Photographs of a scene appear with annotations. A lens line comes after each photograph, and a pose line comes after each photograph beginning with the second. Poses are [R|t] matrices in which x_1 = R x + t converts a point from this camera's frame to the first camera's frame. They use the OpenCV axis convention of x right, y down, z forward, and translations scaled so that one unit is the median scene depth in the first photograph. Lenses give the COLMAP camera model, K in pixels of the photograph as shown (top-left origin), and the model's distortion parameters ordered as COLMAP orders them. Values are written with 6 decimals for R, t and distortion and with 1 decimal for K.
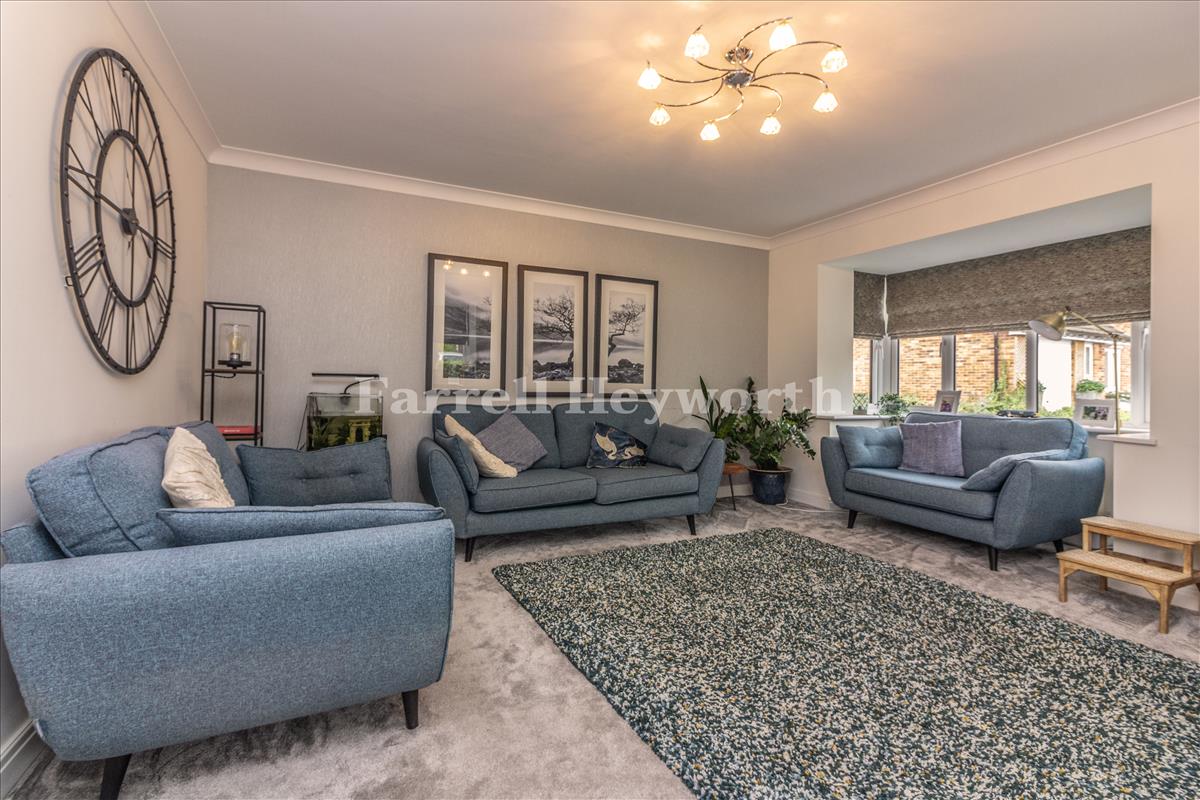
lens RADIAL K [[550.5, 0, 599.7], [0, 550.5, 390.1], [0, 0, 1]] dist [0.001889, -0.000265]
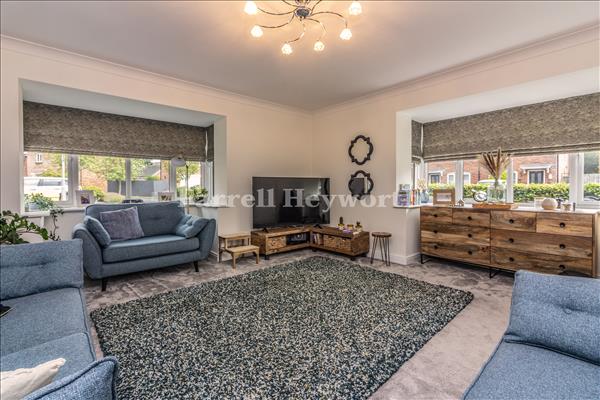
lens RADIAL K [[275.2, 0, 297.1], [0, 275.2, 188.7], [0, 0, 1]] dist [0.001889, -0.000265]
pose [[-0.275682, -0.020595, 0.961028, -0.518829], [0.003661, 0.999741, 0.022474, -0.031482], [-0.961242, 0.009714, -0.275535, 1.077211]]
